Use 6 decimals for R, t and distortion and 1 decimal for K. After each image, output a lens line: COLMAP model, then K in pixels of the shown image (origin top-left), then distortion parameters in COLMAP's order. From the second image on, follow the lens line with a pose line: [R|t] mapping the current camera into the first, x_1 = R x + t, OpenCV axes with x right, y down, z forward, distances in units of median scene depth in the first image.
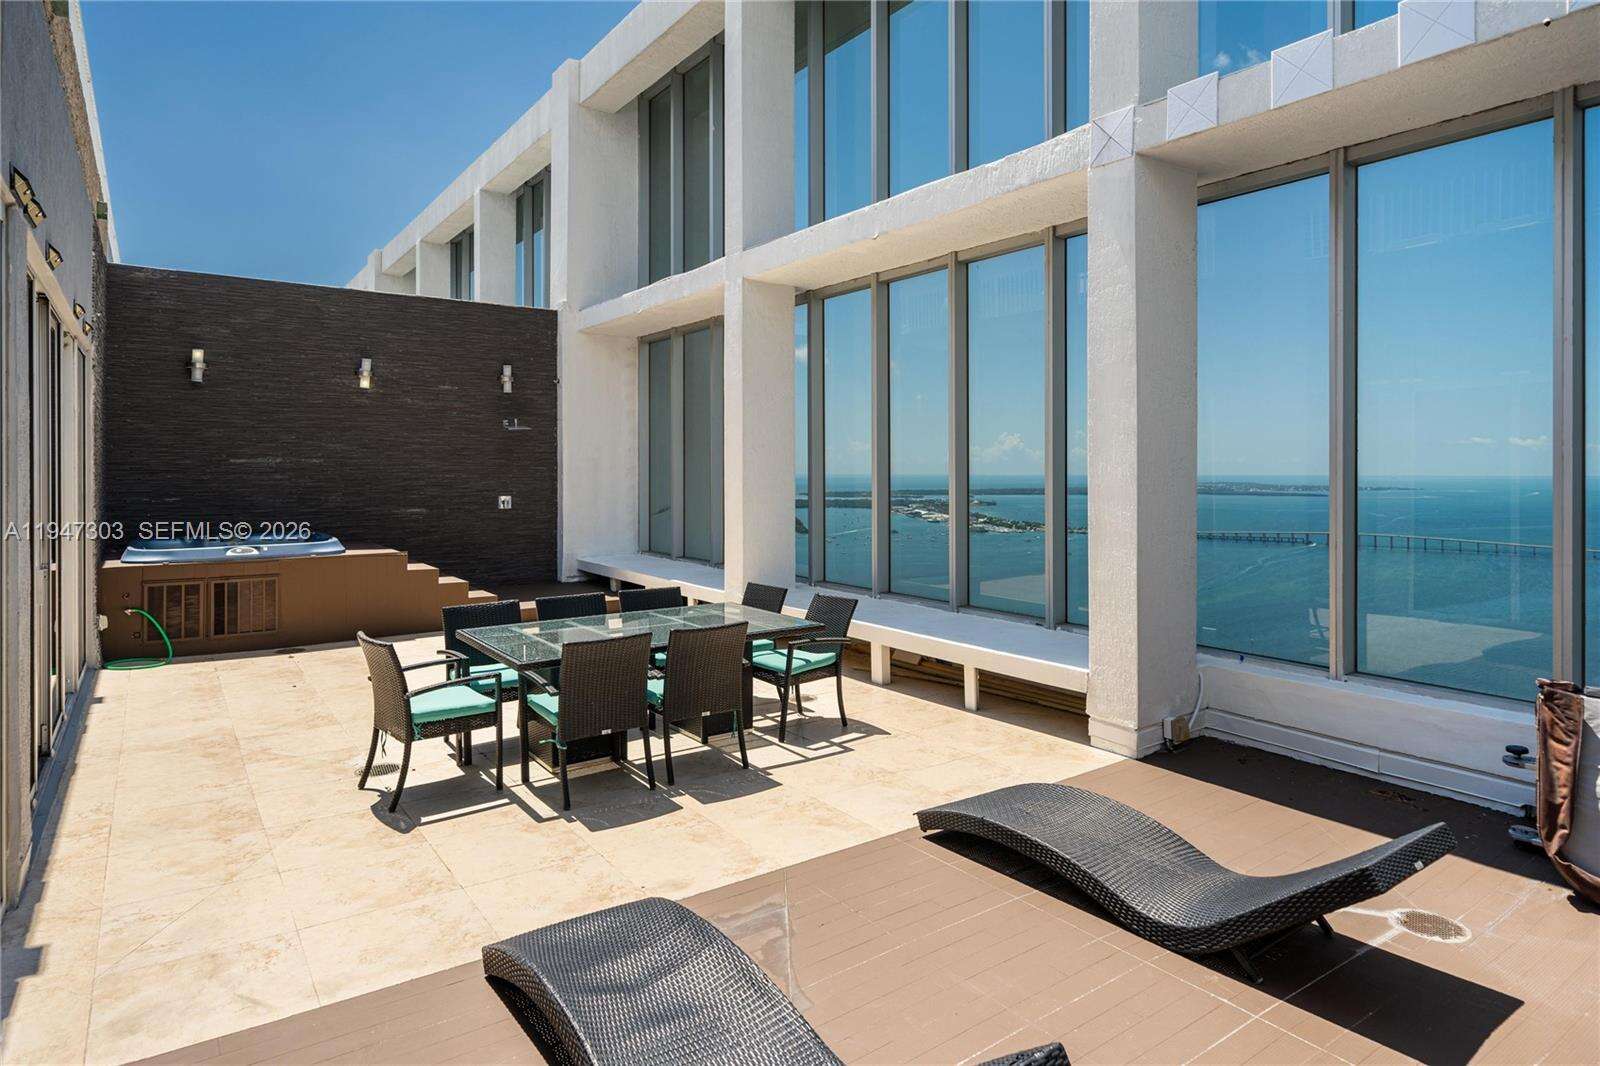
lens RADIAL K [[913.1, 0, 797.7], [0, 913.1, 470.9], [0, 0, 1]] dist [0.005676, -0.000326]
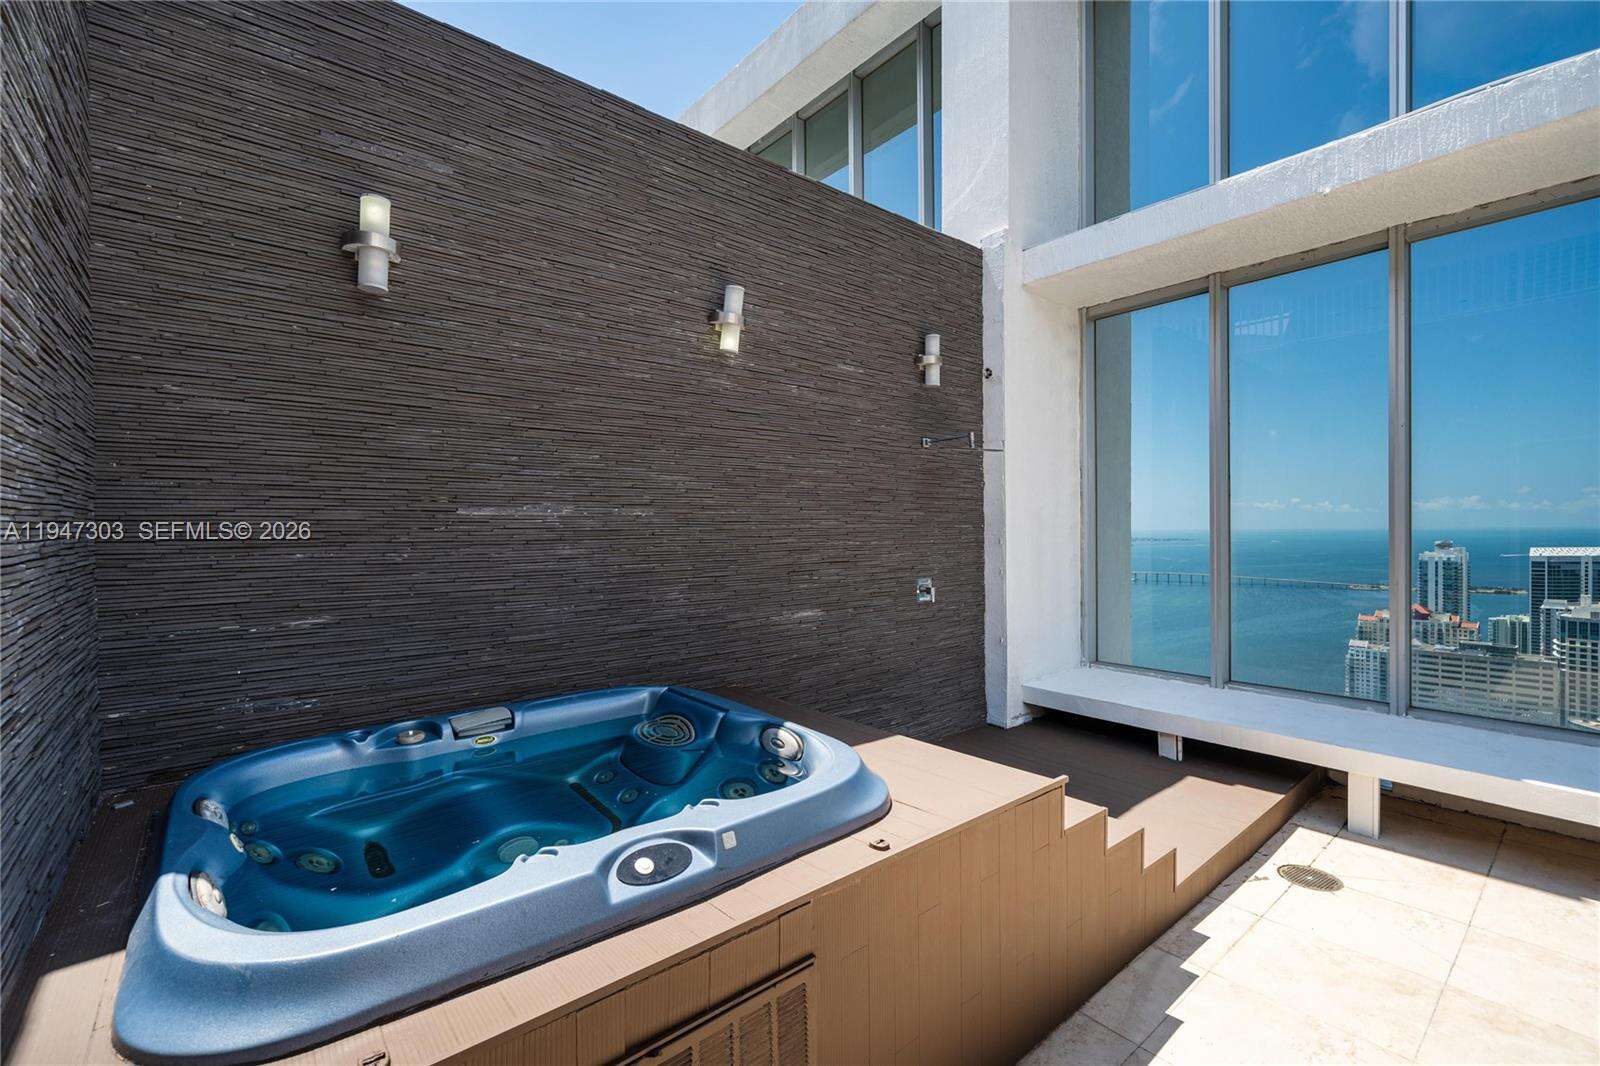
lens RADIAL K [[692.6, 0, 800.0], [0, 692.6, 533.0], [0, 0, 1]] dist [-0.000435, 0.000087]
pose [[0.996534, -0.010679, 0.082493, -0.557470], [0.010452, 0.999940, 0.003185, -0.001920], [-0.082522, -0.002312, 0.996587, 0.777895]]
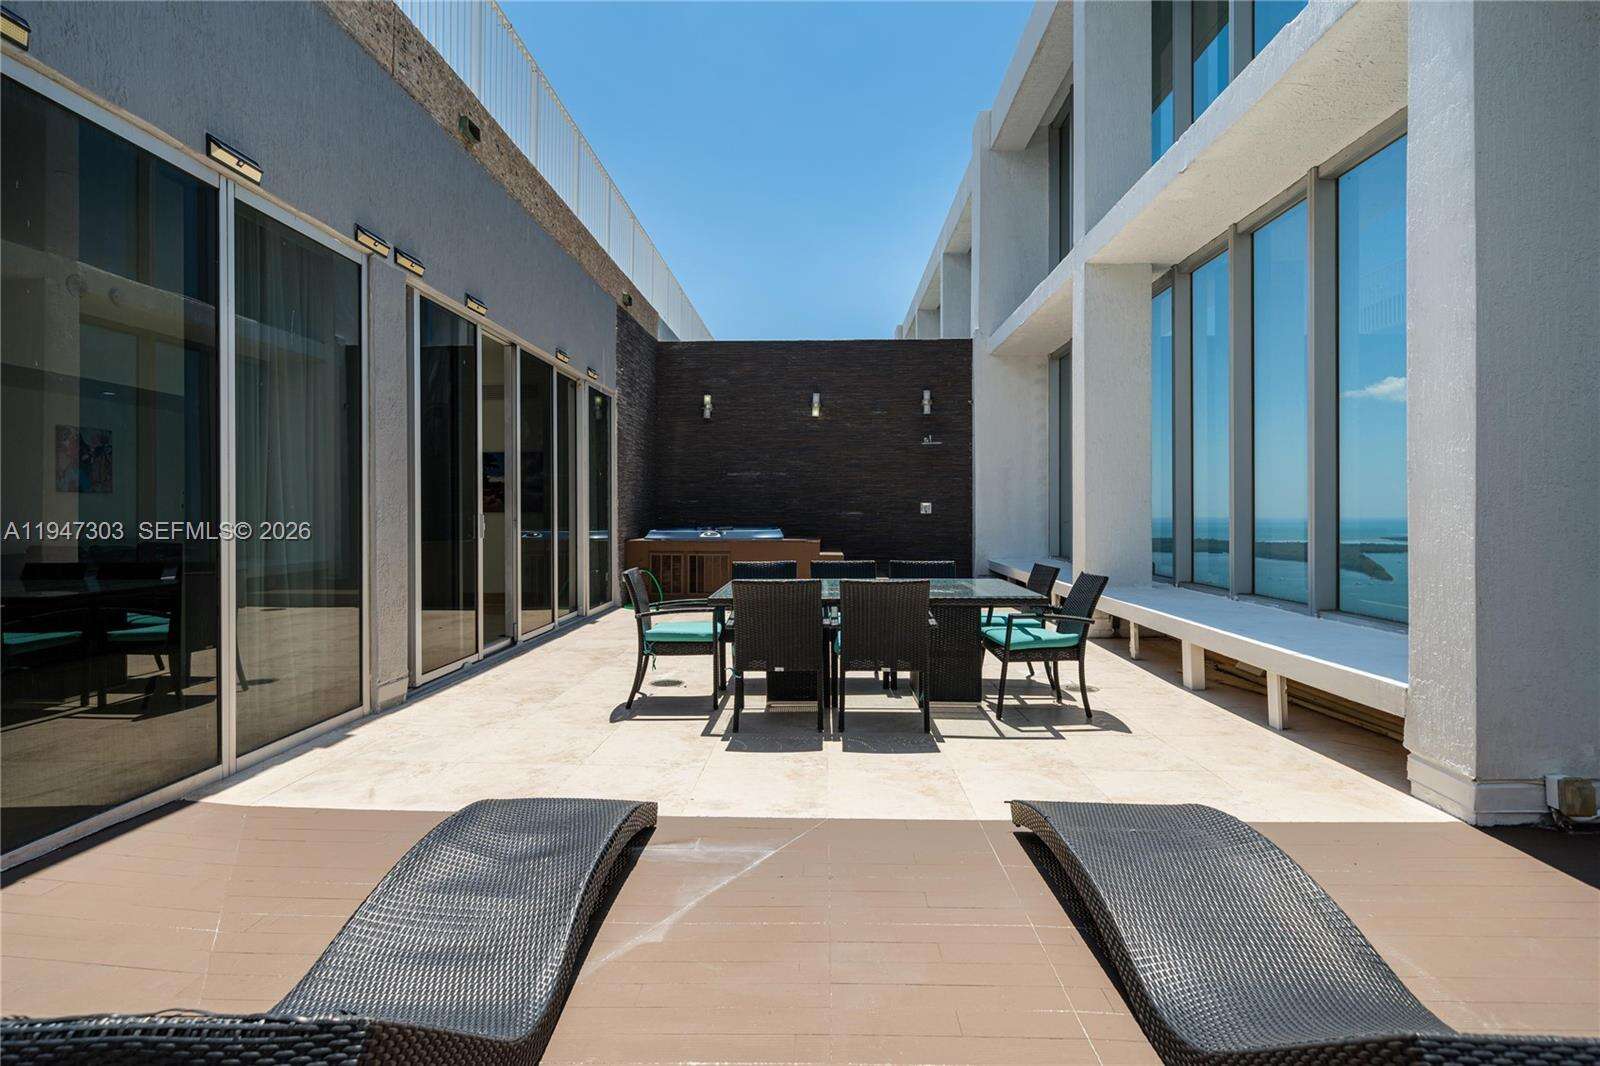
lens RADIAL K [[762.3, 0, 794.0], [0, 762.3, 519.1], [0, 0, 1]] dist [0.002319, -0.000664]
pose [[0.793708, 0.004993, -0.608279, 0.182763], [-0.000477, 0.999971, 0.007586, 0.053663], [0.608299, -0.005731, 0.793687, 0.157904]]
